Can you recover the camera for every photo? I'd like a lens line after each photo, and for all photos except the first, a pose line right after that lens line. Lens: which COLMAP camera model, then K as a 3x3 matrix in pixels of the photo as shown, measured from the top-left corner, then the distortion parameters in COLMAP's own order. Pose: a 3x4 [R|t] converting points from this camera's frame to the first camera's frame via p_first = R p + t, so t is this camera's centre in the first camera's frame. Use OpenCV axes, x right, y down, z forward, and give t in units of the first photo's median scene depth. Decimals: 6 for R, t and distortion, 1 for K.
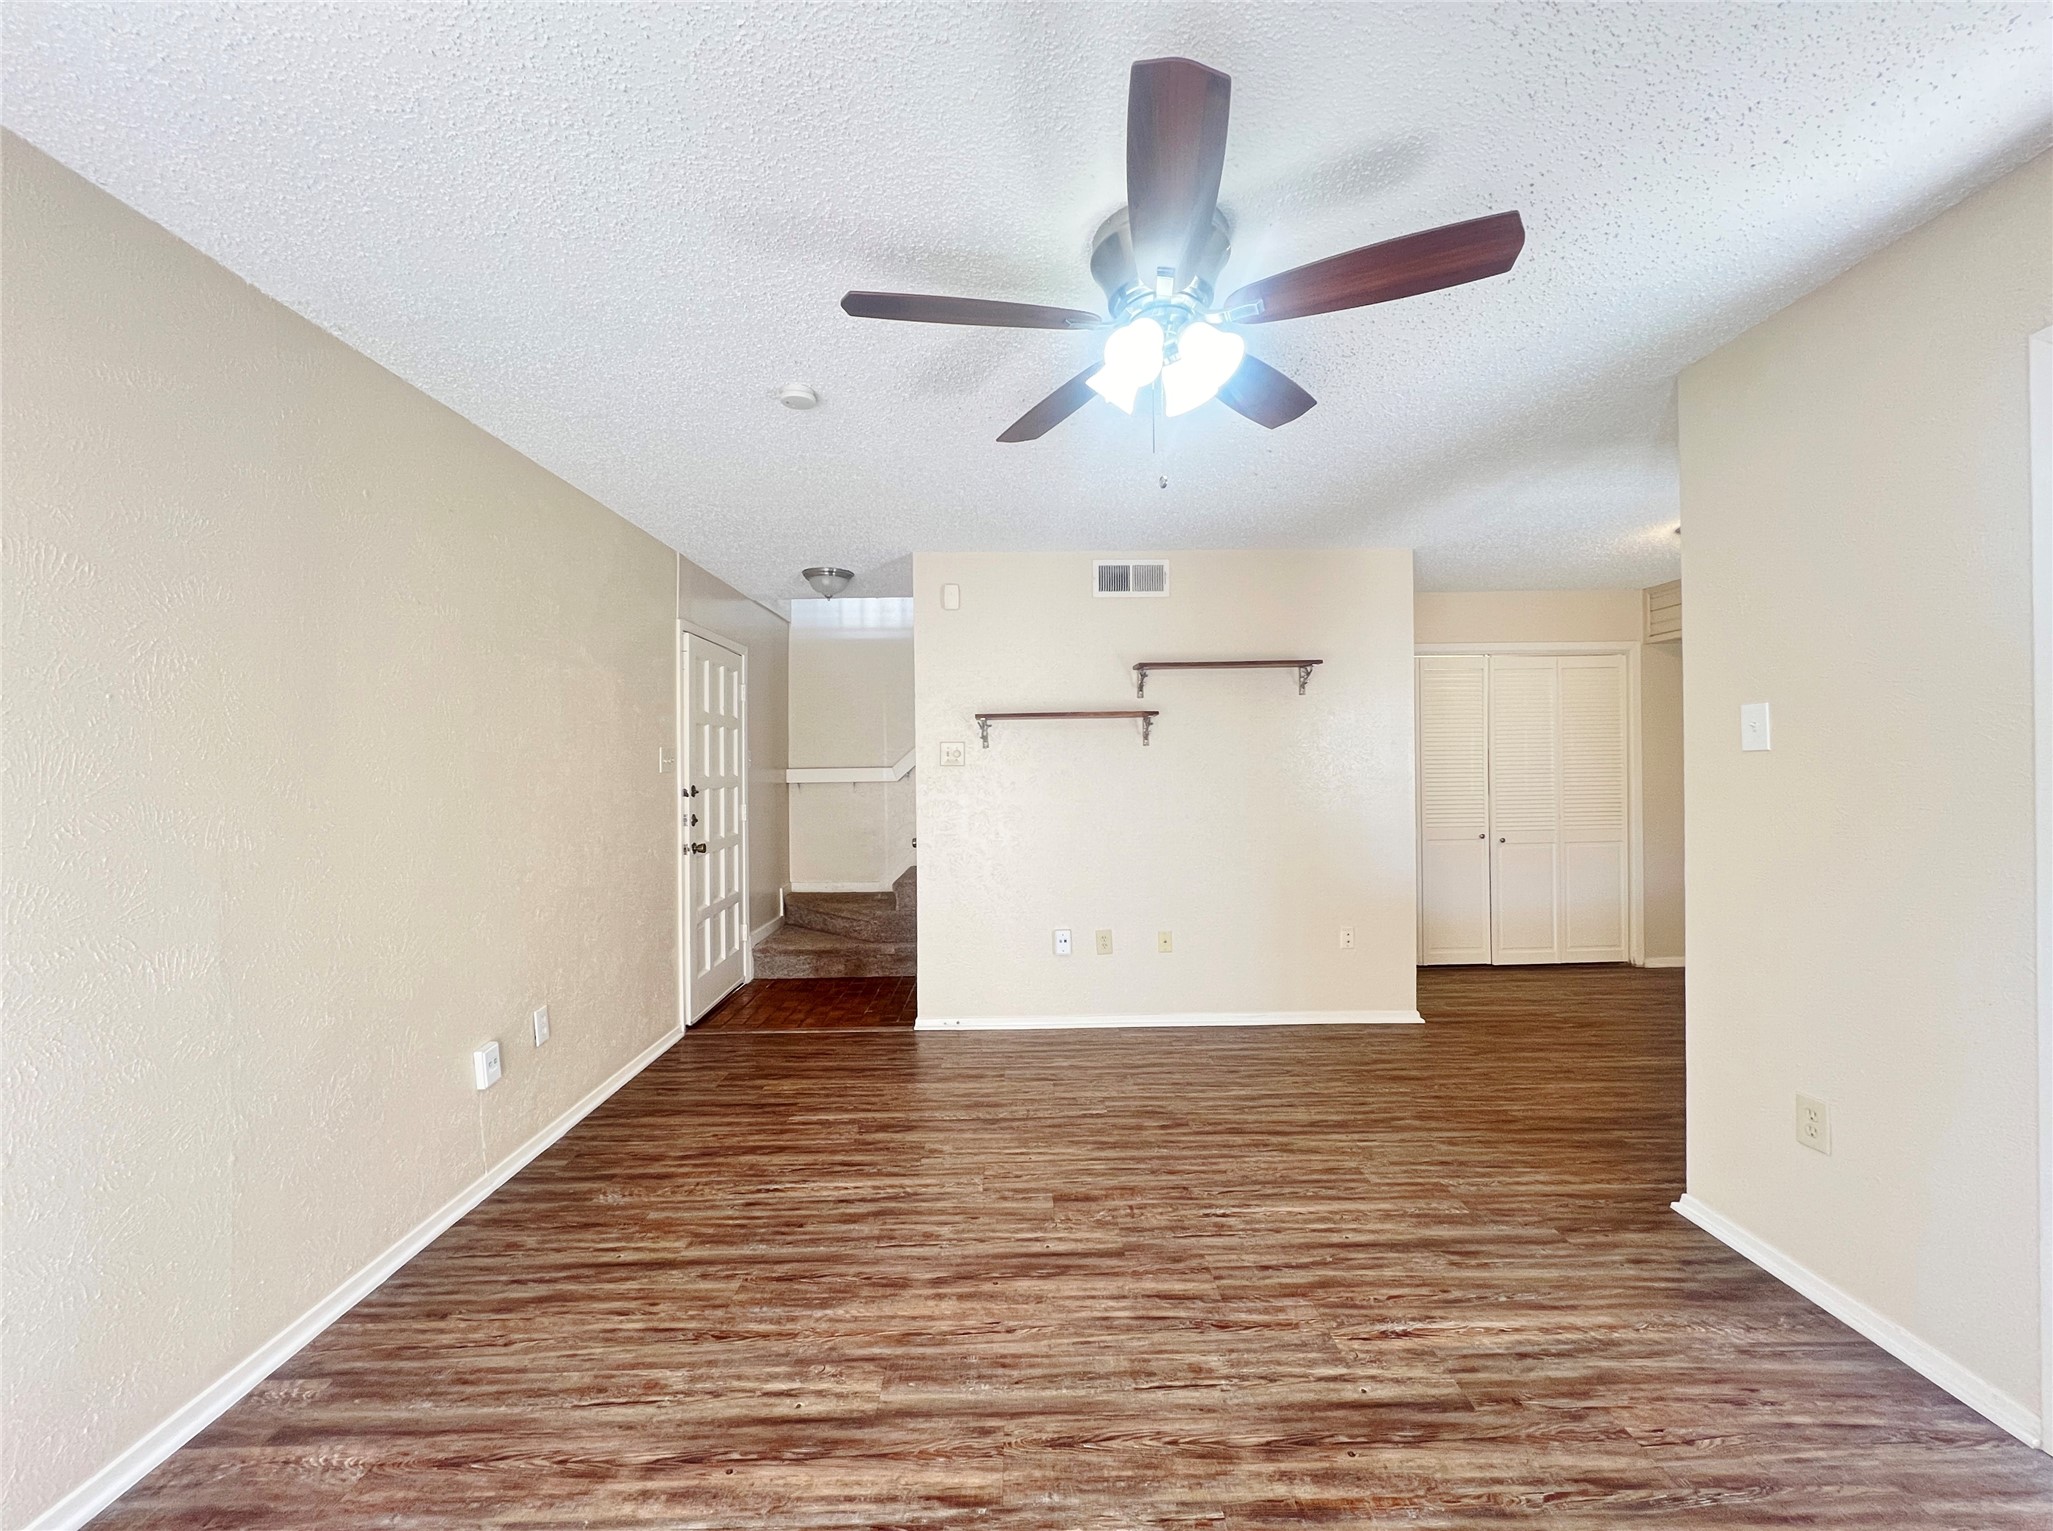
lens RADIAL K [[830.8, 0, 1029.9], [0, 830.8, 769.7], [0, 0, 1]] dist [0.003692, 0.001014]
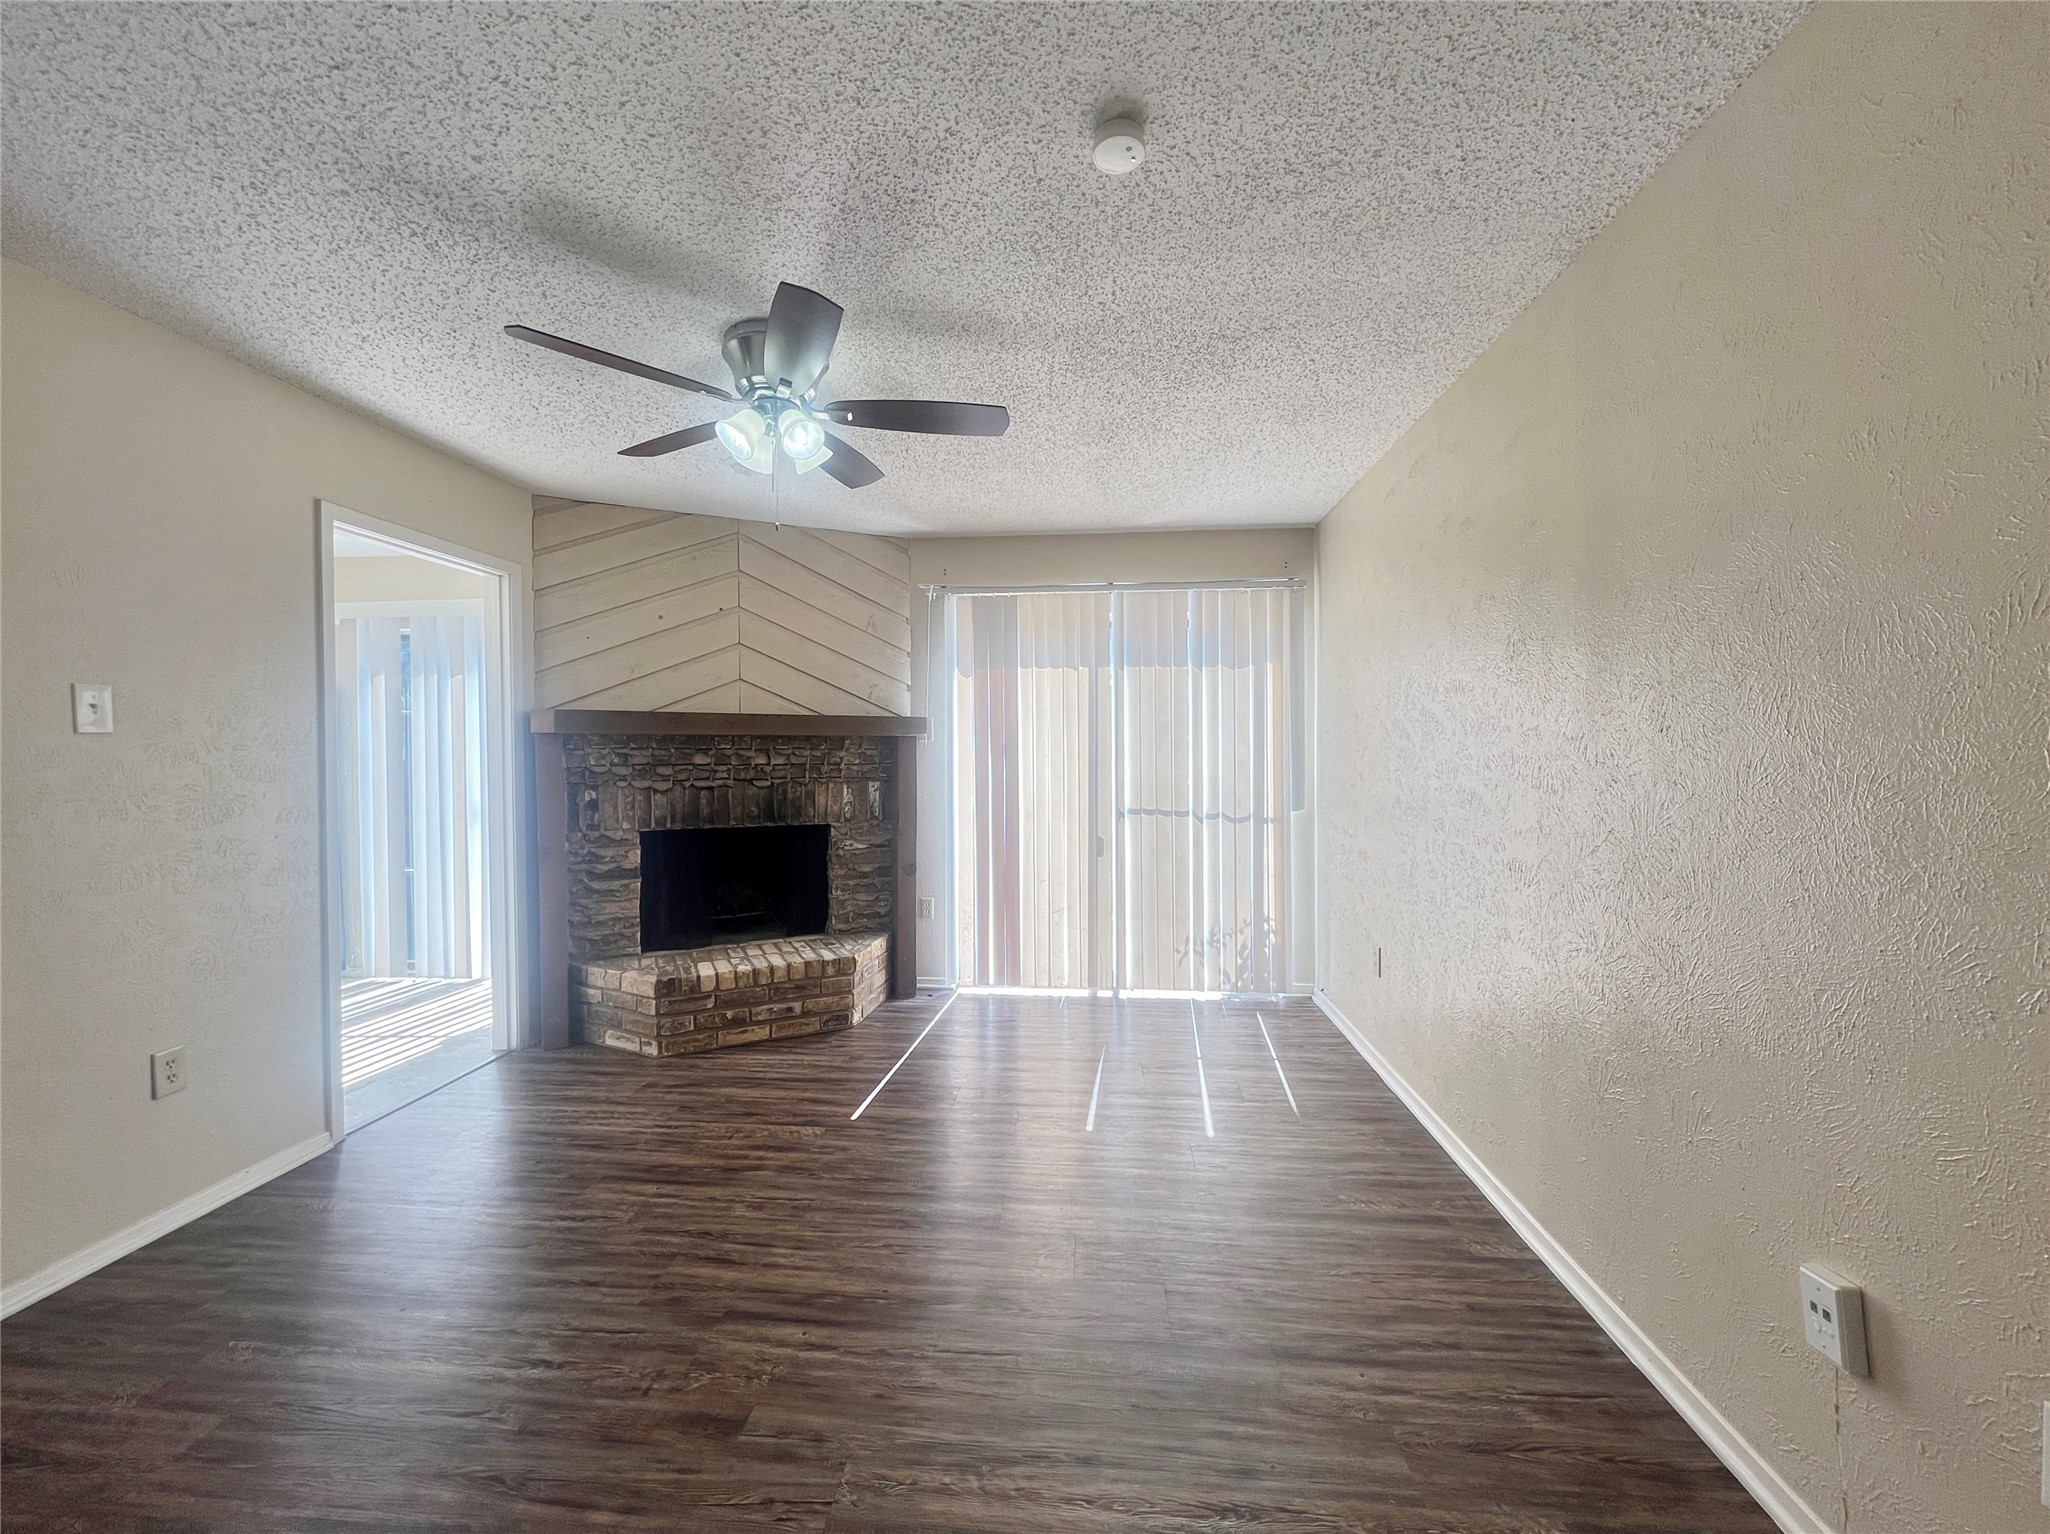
lens RADIAL K [[863.4, 0, 1025.4], [0, 863.4, 767.6], [0, 0, 1]] dist [0.000065, 0.000062]
pose [[-0.994251, 0.020757, 0.105046, -0.321833], [0.022330, 0.999655, 0.013825, 0.027545], [-0.104722, 0.016091, -0.994371, 2.006760]]
